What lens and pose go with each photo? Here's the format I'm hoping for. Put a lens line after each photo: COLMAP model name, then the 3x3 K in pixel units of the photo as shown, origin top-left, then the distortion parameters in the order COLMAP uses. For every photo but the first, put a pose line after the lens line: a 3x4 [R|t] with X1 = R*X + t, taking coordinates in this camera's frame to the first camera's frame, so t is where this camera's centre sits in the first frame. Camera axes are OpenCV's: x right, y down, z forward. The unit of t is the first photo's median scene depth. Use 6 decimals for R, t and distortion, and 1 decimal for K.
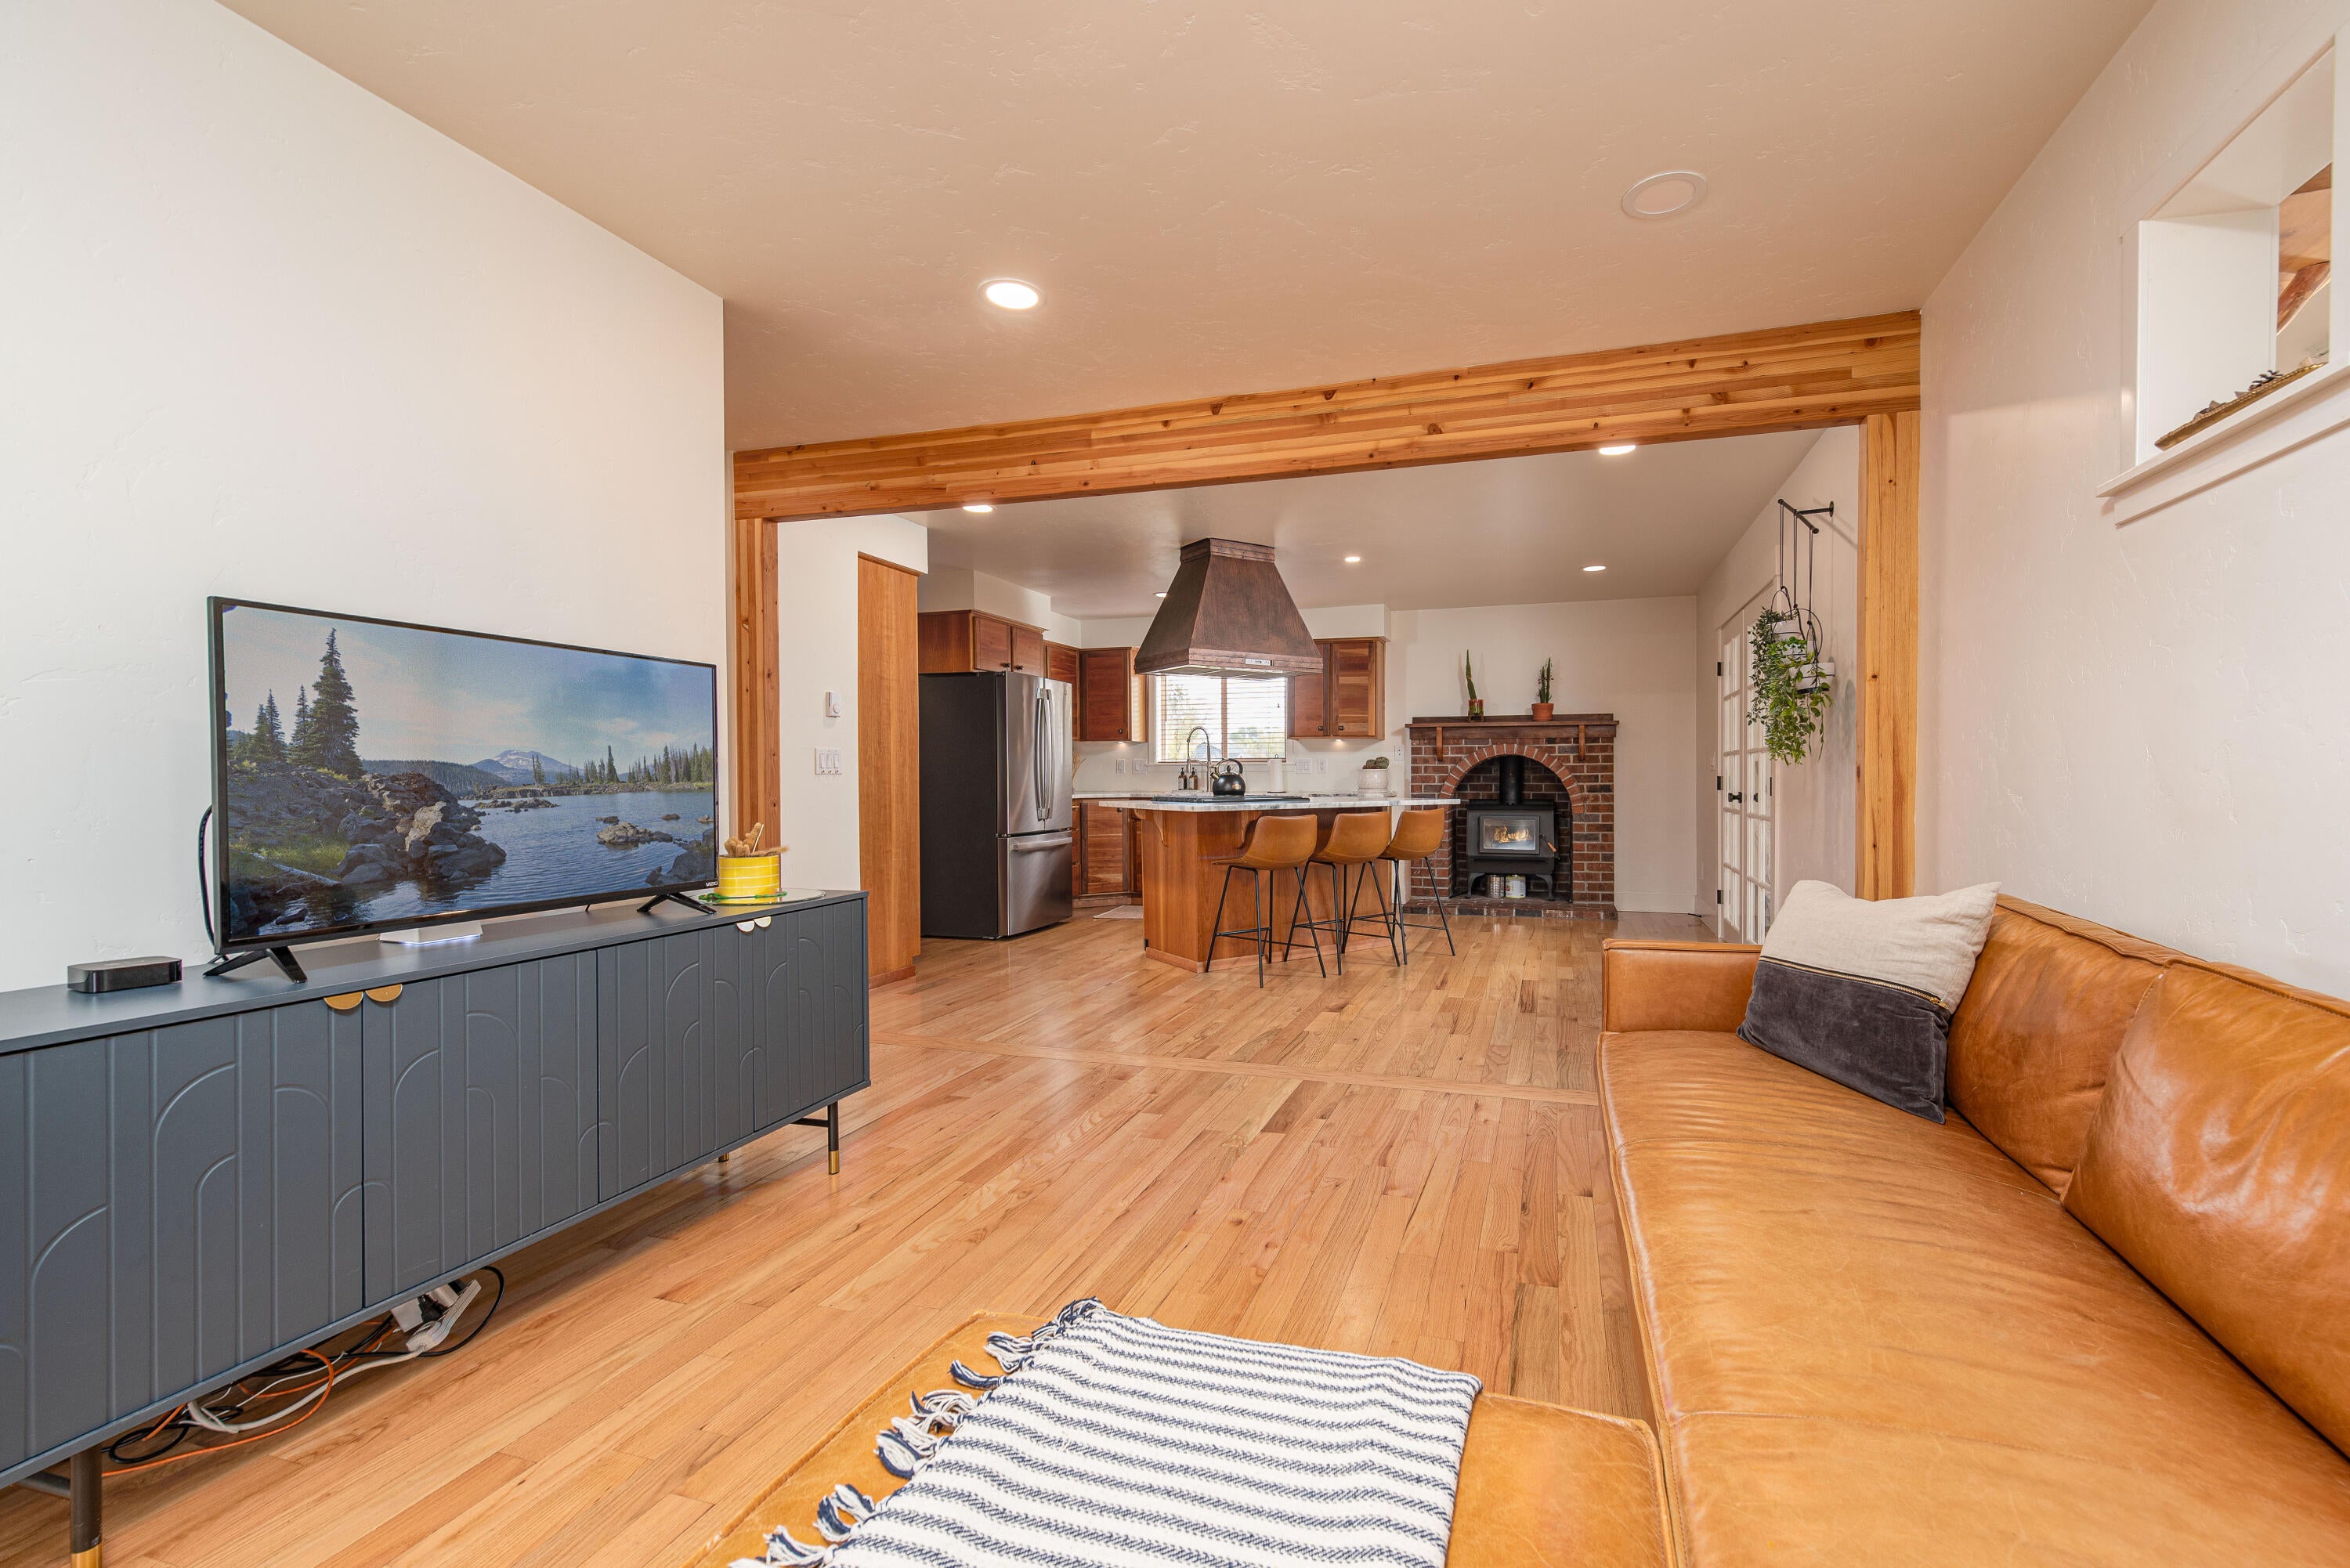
lens RADIAL K [[1209.1, 0, 1124.7], [0, 1209.1, 767.4], [0, 0, 1]] dist [0.000390, -0.000151]
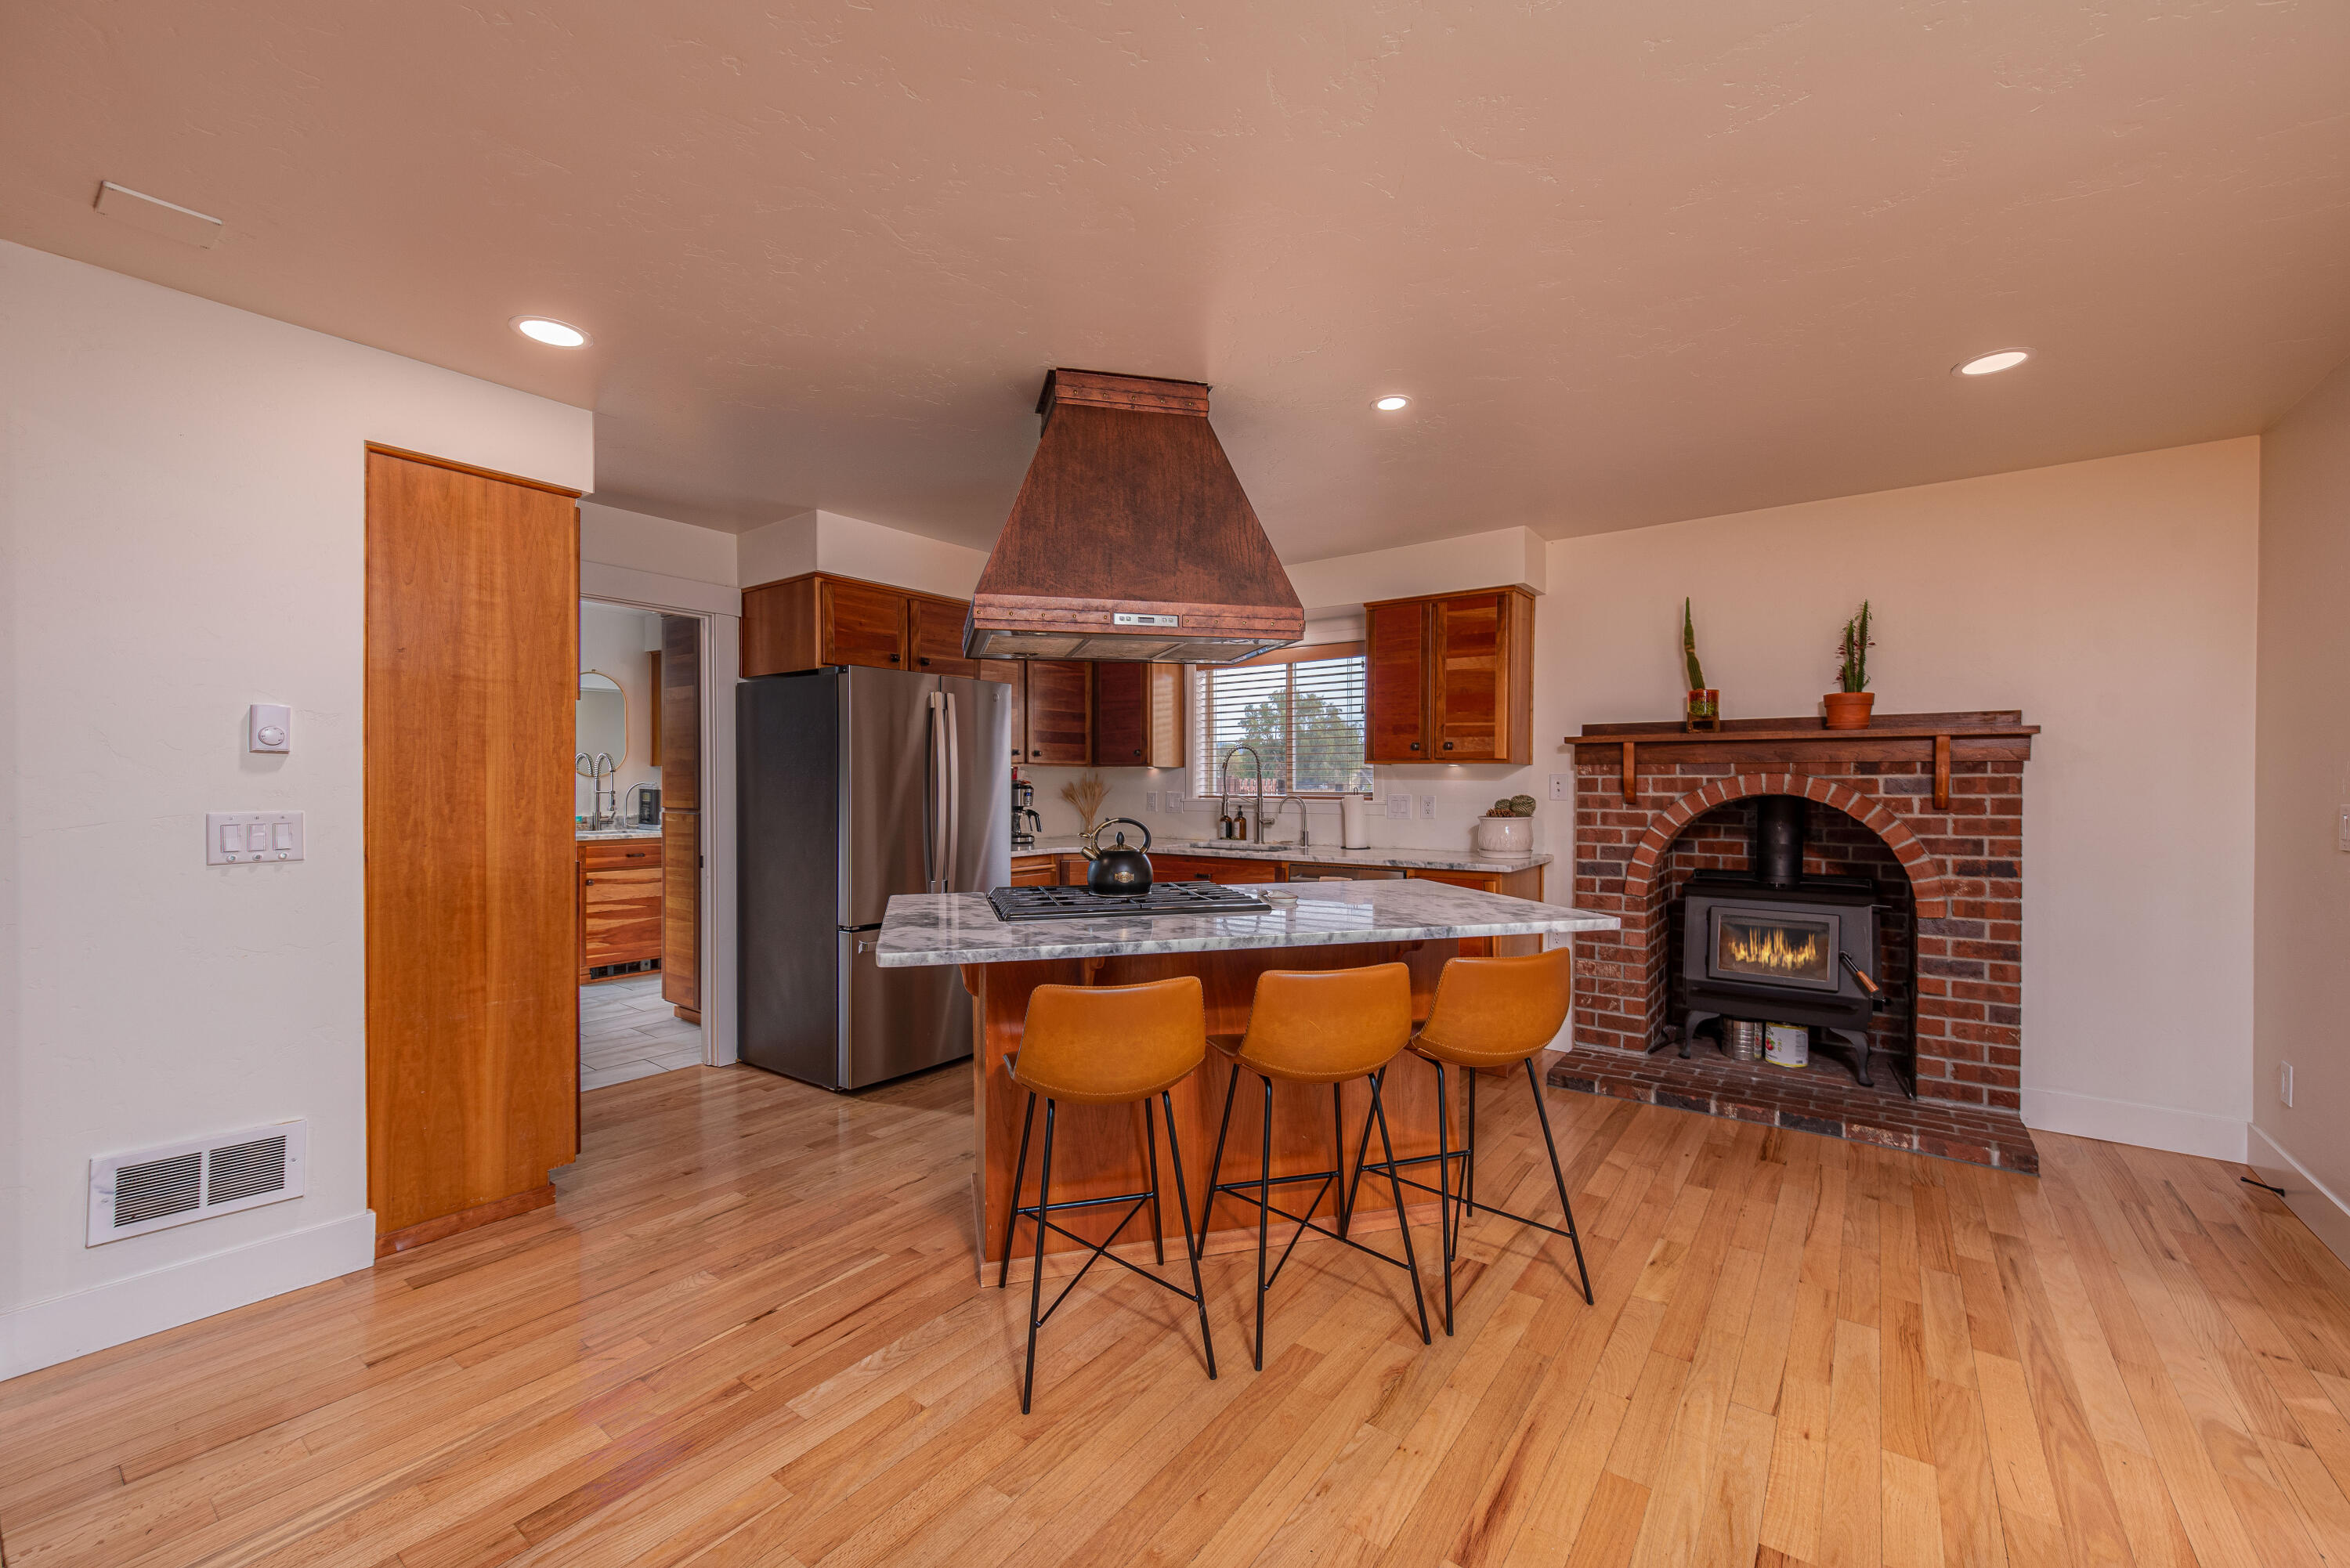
lens RADIAL K [[942.6, 0, 1175.0], [0, 942.6, 784.0], [0, 0, 1]] dist [-0.002160, -0.000573]
pose [[0.957376, -0.000678, -0.288842, 0.191057], [0.007579, 0.999712, 0.022777, -0.026323], [0.288744, -0.023995, 0.957106, 0.545571]]
